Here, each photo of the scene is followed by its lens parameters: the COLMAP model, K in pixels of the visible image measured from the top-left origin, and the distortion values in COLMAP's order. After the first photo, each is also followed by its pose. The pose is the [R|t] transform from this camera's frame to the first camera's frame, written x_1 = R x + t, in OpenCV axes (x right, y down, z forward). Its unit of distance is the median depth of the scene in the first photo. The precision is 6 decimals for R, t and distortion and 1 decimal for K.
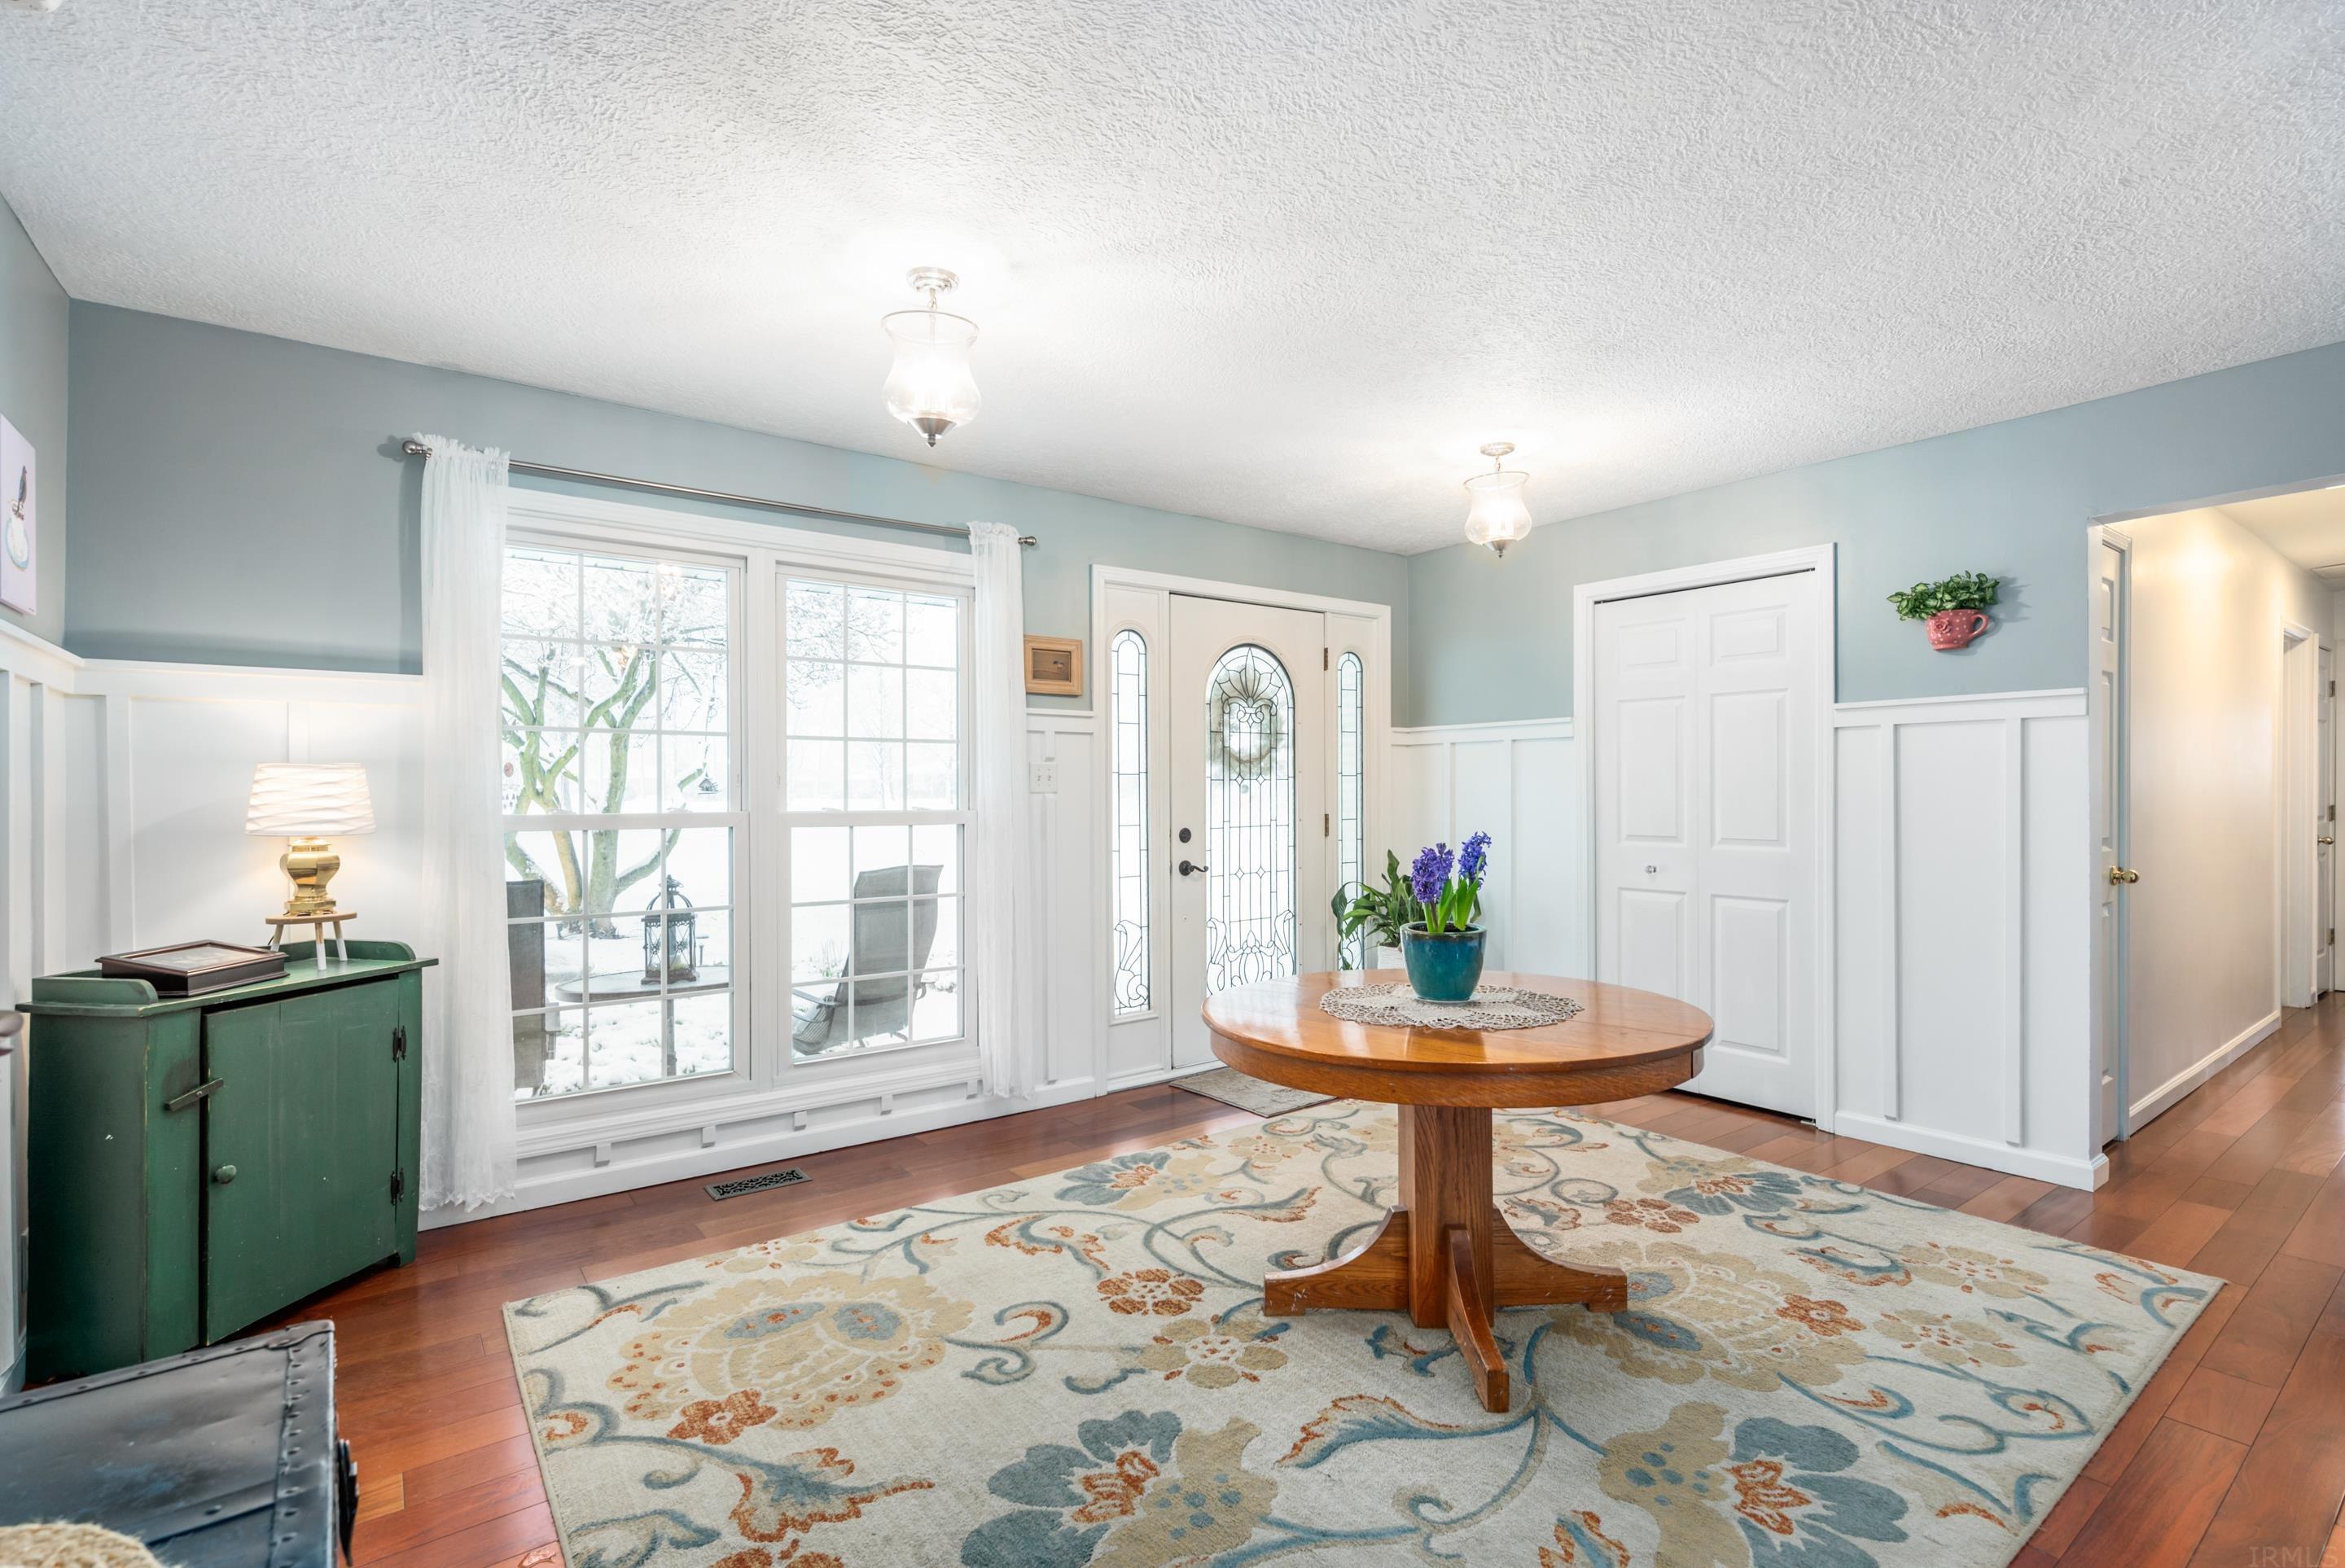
lens RADIAL K [[1076.7, 0, 1177.3], [0, 1076.7, 792.4], [0, 0, 1]] dist [-0.001536, 0.000544]
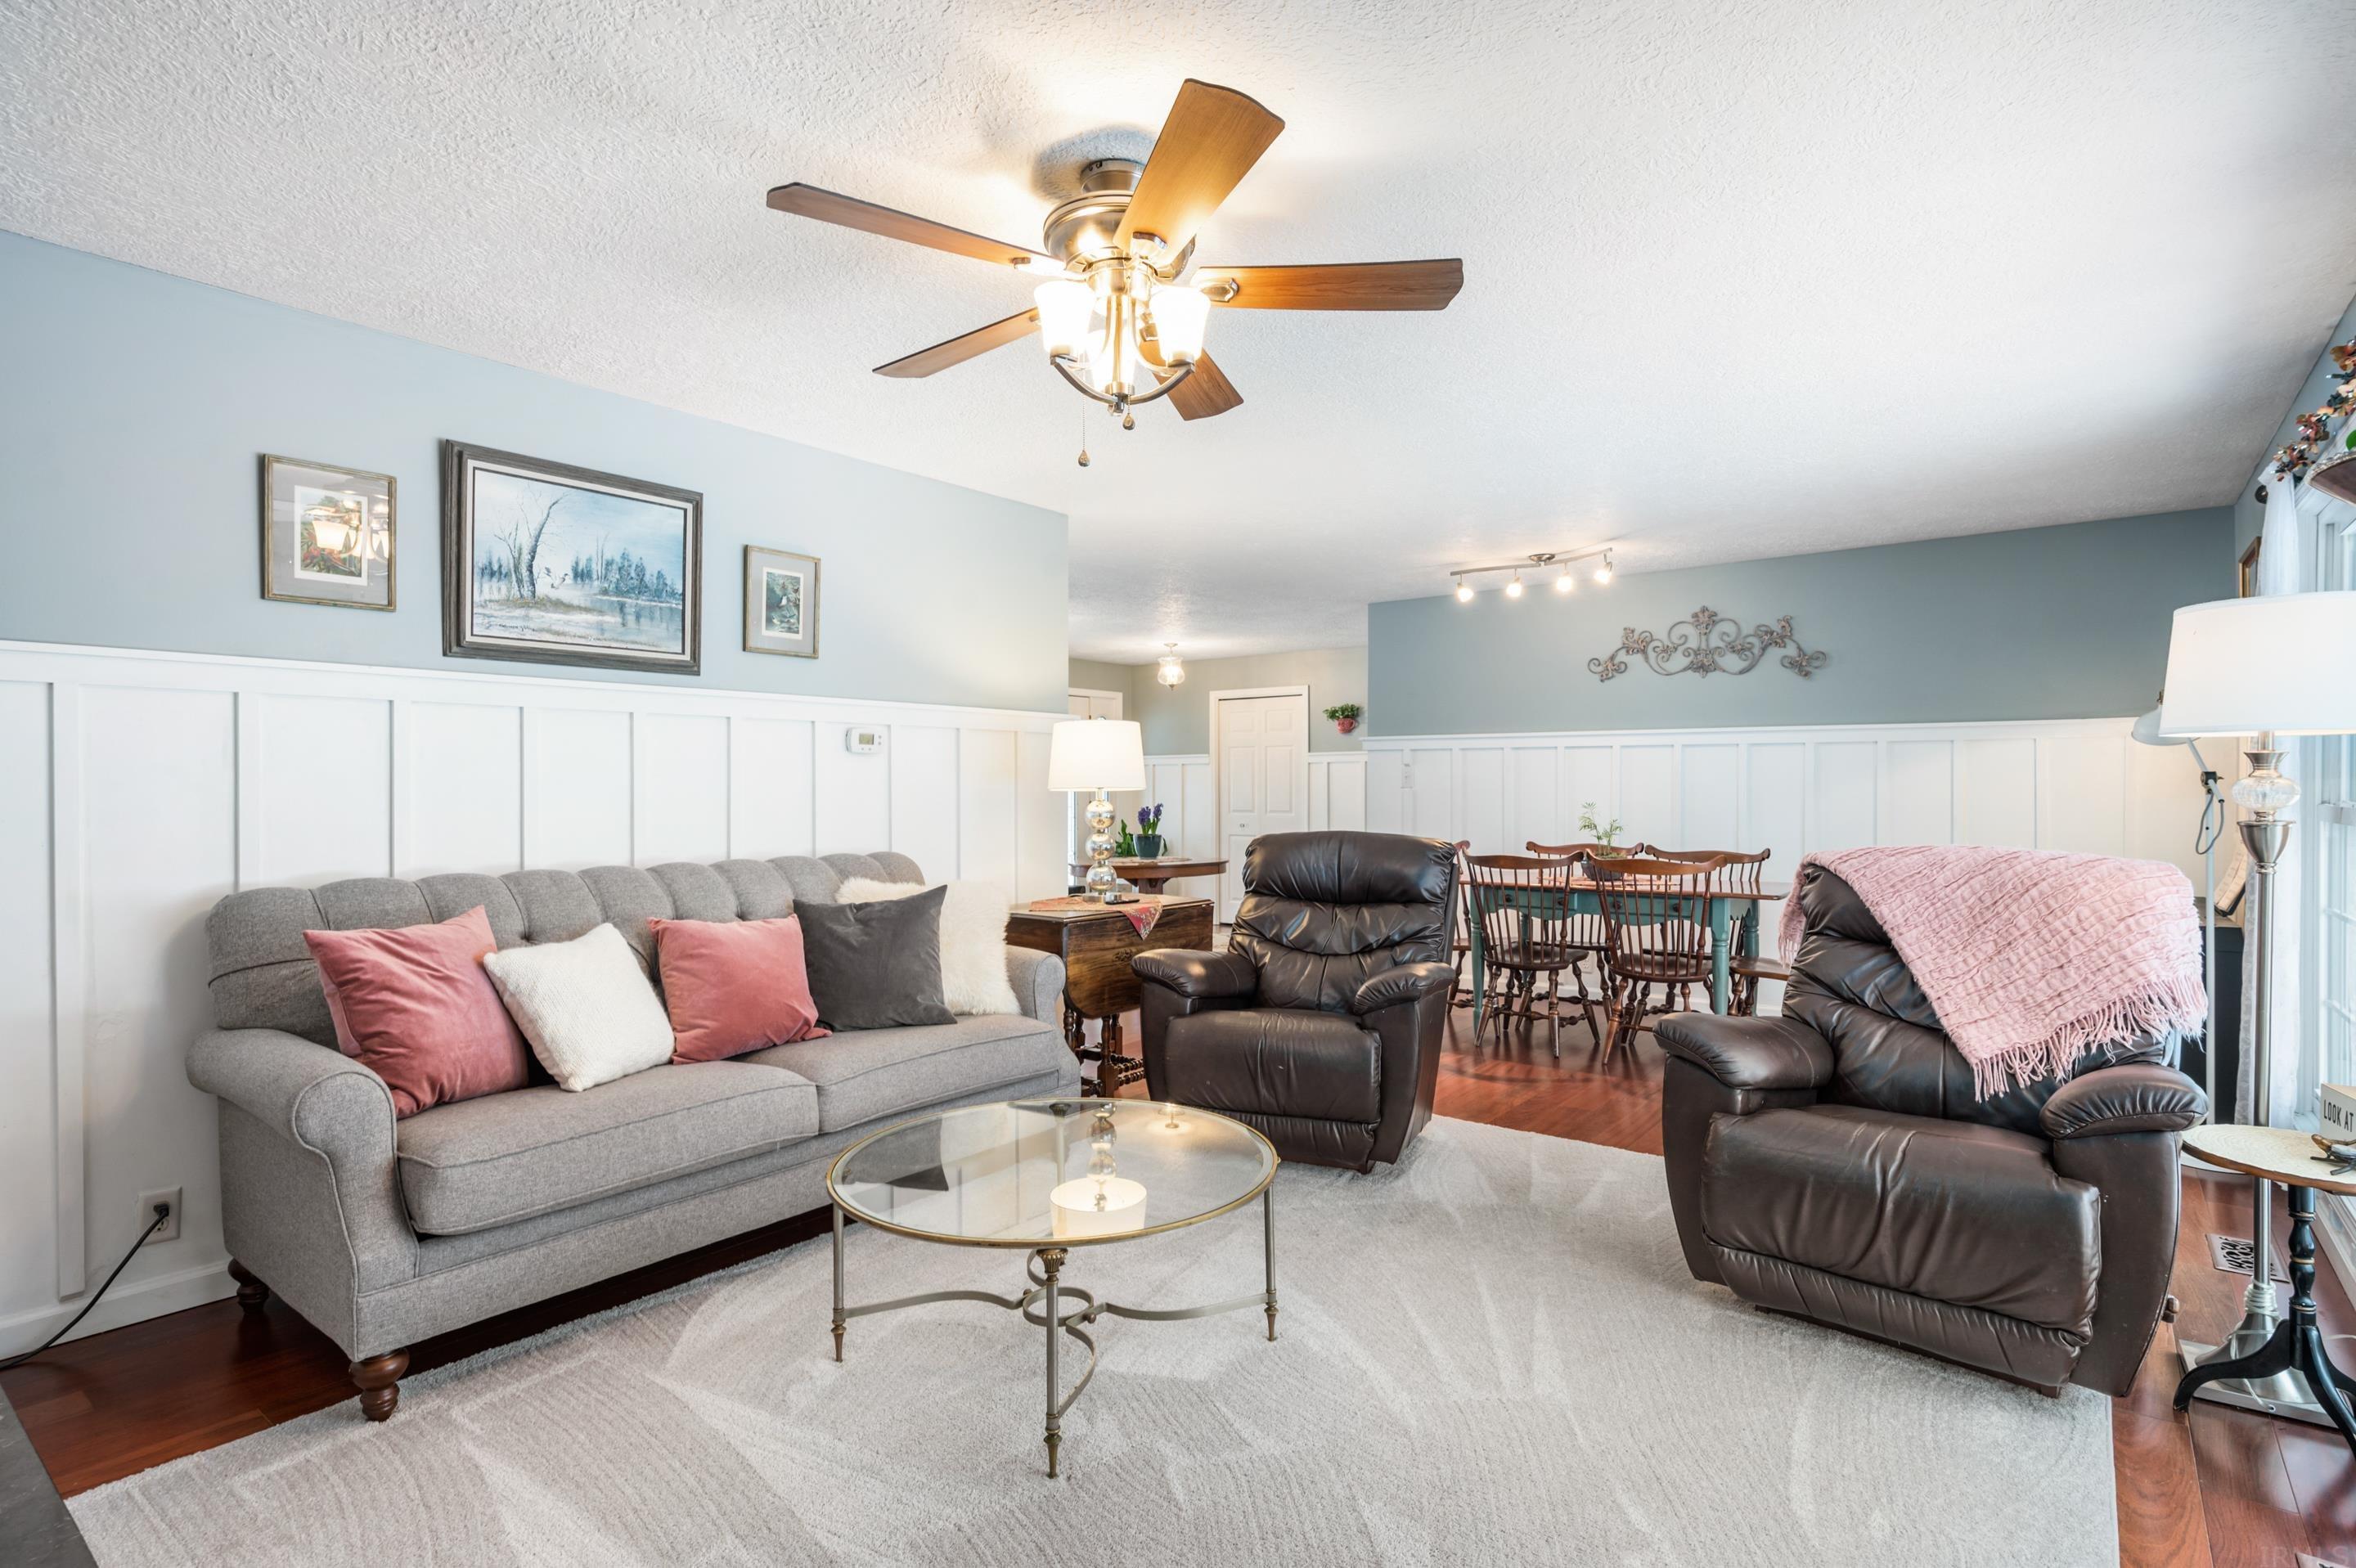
lens RADIAL K [[1155.8, 0, 1190.1], [0, 1155.8, 788.9], [0, 0, 1]] dist [-0.002442, -0.000297]
pose [[0.962065, -0.001522, 0.272815, -0.393187], [0.001890, 0.999998, -0.001087, 0.000147], [-0.272812, 0.001562, 0.962066, -1.606211]]
